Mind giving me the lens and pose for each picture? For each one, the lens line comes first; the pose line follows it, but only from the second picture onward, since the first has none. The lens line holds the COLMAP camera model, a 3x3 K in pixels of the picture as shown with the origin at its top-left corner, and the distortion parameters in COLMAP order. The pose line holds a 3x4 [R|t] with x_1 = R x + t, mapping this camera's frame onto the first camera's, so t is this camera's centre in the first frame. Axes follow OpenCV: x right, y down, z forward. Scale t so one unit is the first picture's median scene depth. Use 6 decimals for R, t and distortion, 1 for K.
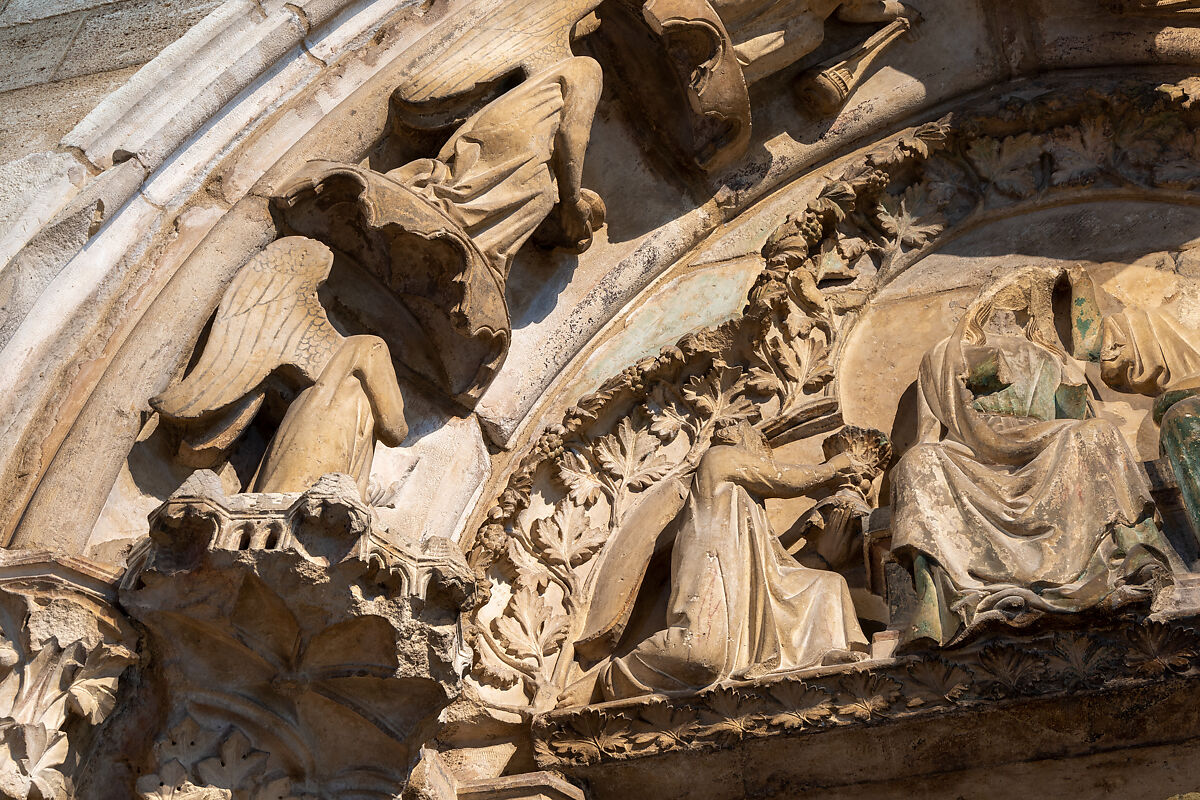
lens RADIAL K [[1603.4, 0, 607.6], [0, 1603.4, 407.5], [0, 0, 1]] dist [0.003819, 0.000000]
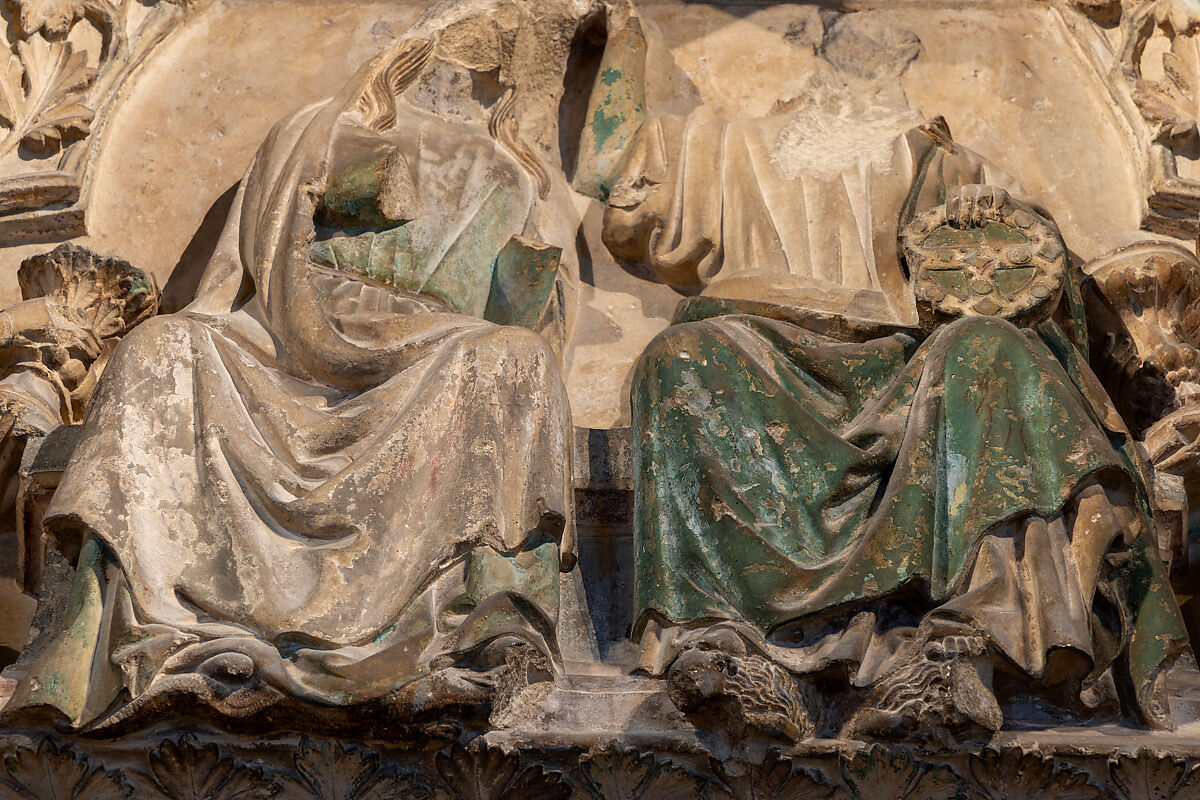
lens RADIAL K [[3440.0, 0, 640.1], [0, 3440.0, 470.9], [0, 0, 1]] dist [0.065307, 0.000000]
pose [[0.968656, 0.169163, 0.181905, 0.157928], [-0.188705, 0.977331, 0.095995, -0.061294], [-0.161542, -0.127312, 0.978619, -0.065148]]
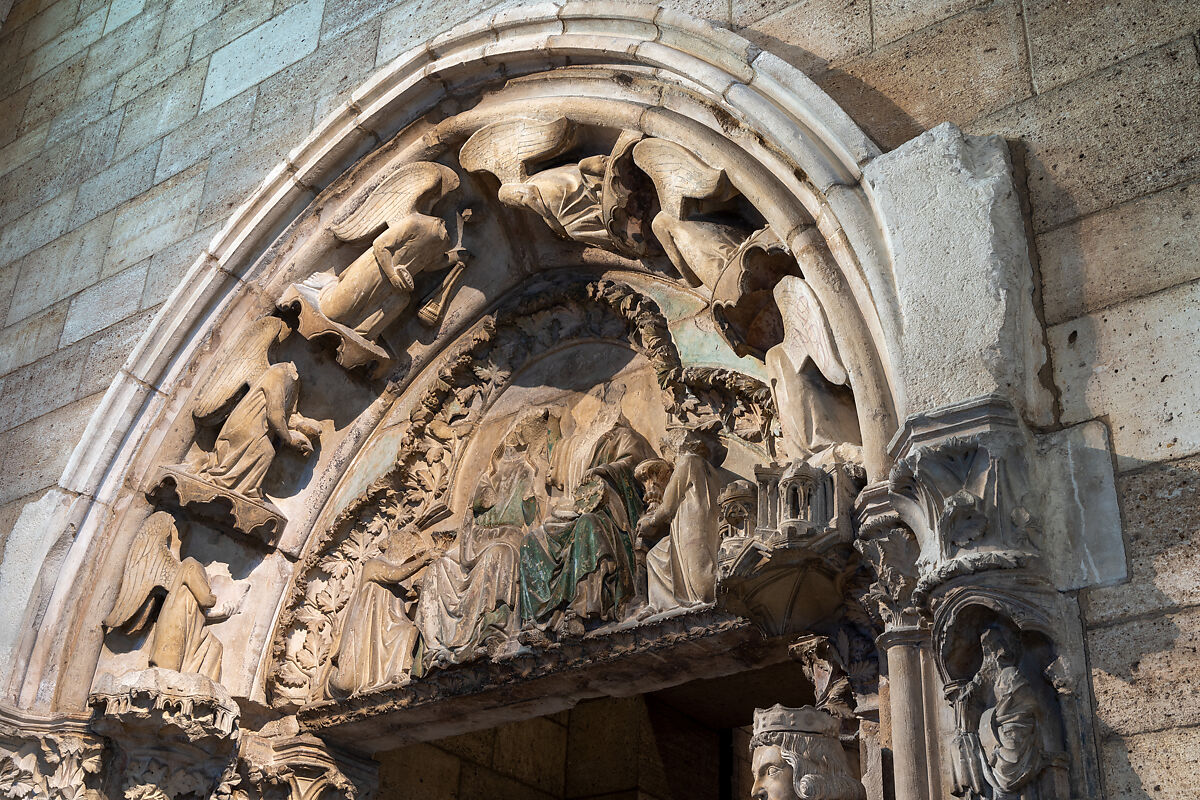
lens RADIAL K [[1517.5, 0, 608.6], [0, 1517.5, 407.3], [0, 0, 1]] dist [0.020400, 0.000000]
pose [[0.921763, -0.173580, -0.346731, 1.179646], [0.272750, 0.925837, 0.261596, -0.648427], [0.275609, -0.335701, 0.900747, -0.684513]]
